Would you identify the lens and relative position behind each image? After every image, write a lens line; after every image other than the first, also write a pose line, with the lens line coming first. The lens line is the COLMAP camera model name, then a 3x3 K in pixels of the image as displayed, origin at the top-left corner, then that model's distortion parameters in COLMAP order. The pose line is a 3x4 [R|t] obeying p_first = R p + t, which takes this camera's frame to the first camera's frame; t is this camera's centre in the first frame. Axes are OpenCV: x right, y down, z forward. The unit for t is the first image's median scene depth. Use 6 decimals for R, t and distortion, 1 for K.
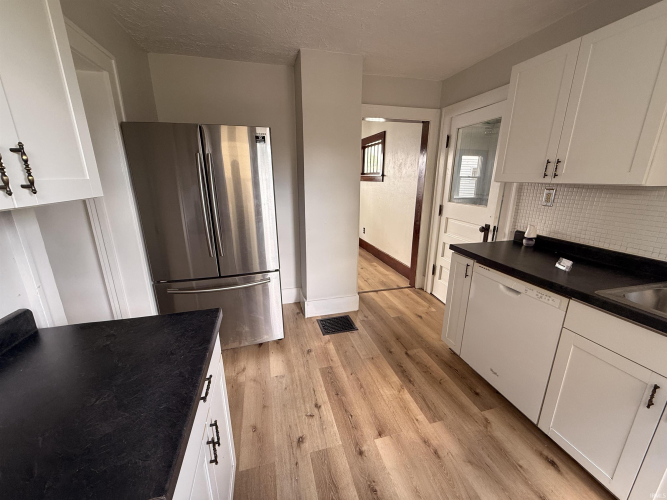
lens RADIAL K [[265.6, 0, 333.5], [0, 265.6, 250.0], [0, 0, 1]] dist [-0.000783, -0.000037]
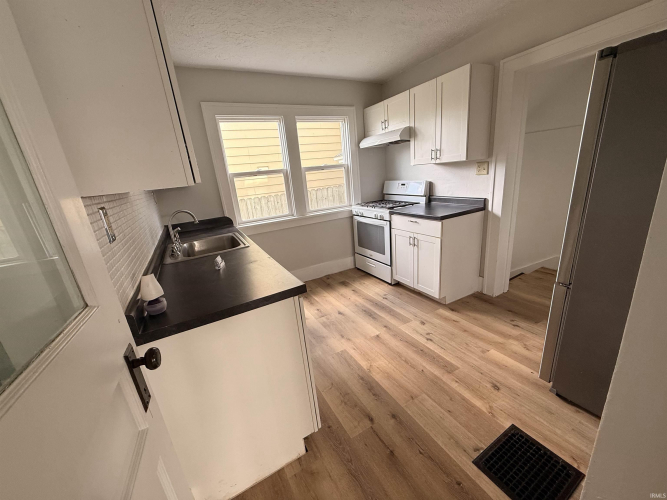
lens RADIAL K [[265.6, 0, 333.5], [0, 265.6, 250.0], [0, 0, 1]] dist [-0.000783, -0.000037]
pose [[-0.964071, 0.172329, -0.202165, 0.516946], [0.039347, 0.845270, 0.532888, -0.426712], [0.262716, 0.505787, -0.821681, 1.566314]]
